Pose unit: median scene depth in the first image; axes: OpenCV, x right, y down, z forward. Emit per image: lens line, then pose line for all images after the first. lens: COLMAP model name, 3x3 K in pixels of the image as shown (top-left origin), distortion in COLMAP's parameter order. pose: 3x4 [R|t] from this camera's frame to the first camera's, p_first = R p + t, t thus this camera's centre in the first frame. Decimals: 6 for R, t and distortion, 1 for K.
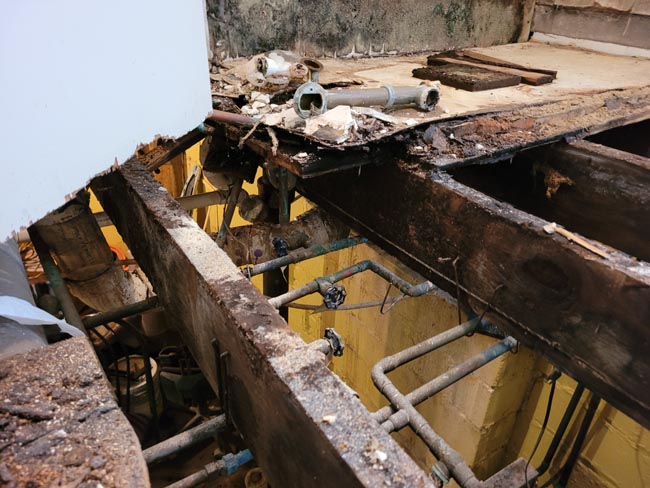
lens RADIAL K [[483.9, 0, 336.9], [0, 483.9, 241.8], [0, 0, 1]] dist [0.065215, -0.055785]
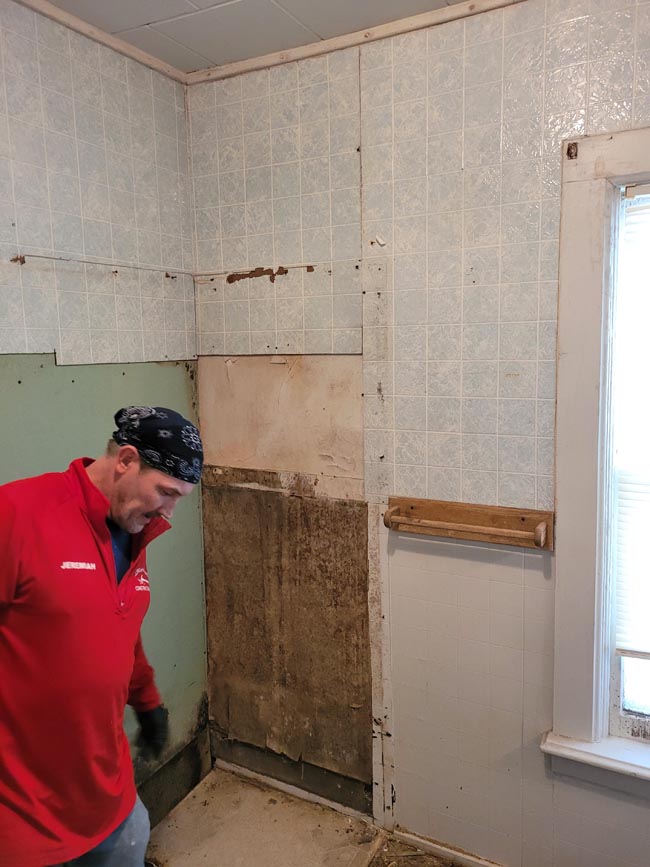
lens RADIAL K [[645.5, 0, 331.4], [0, 645.5, 412.8], [0, 0, 1]] dist [0.065215, -0.055785]
pose [[0.885873, -0.107834, 0.451222, 0.263971], [0.273359, 0.907167, -0.319881, -1.218627], [-0.374840, 0.406719, 0.833111, -0.684115]]
